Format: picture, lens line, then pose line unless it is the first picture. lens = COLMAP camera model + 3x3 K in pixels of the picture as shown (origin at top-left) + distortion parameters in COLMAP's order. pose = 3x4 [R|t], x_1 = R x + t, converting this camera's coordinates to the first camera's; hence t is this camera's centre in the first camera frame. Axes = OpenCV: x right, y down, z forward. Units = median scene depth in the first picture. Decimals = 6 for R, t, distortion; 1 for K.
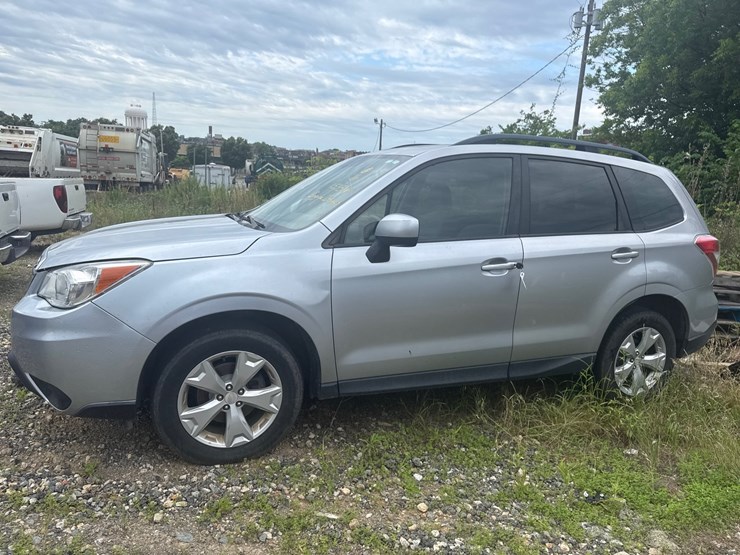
lens RADIAL K [[530.0, 0, 378.9], [0, 530.0, 280.3], [0, 0, 1]] dist [0.070055, -0.088123]
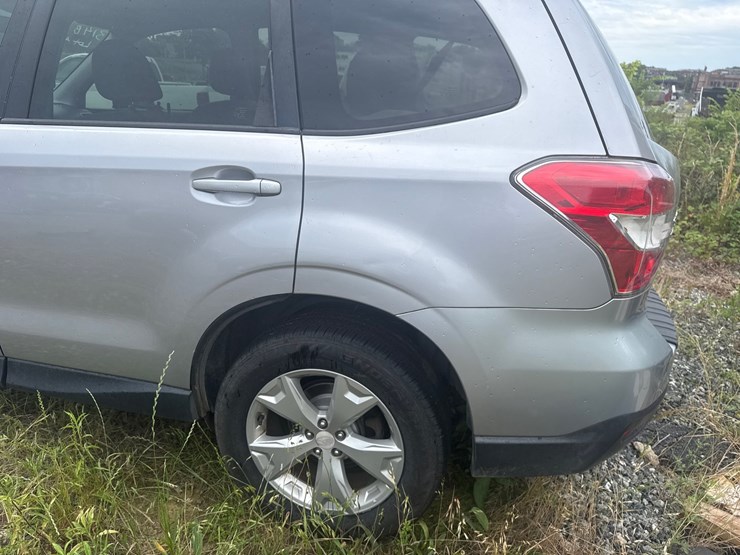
lens RADIAL K [[530.0, 0, 378.9], [0, 530.0, 280.3], [0, 0, 1]] dist [0.070055, -0.088123]
pose [[0.810390, 0.176967, -0.558526, 0.082509], [-0.108289, 0.982110, 0.154057, -0.060548], [0.575797, -0.064364, 0.815055, 0.533381]]
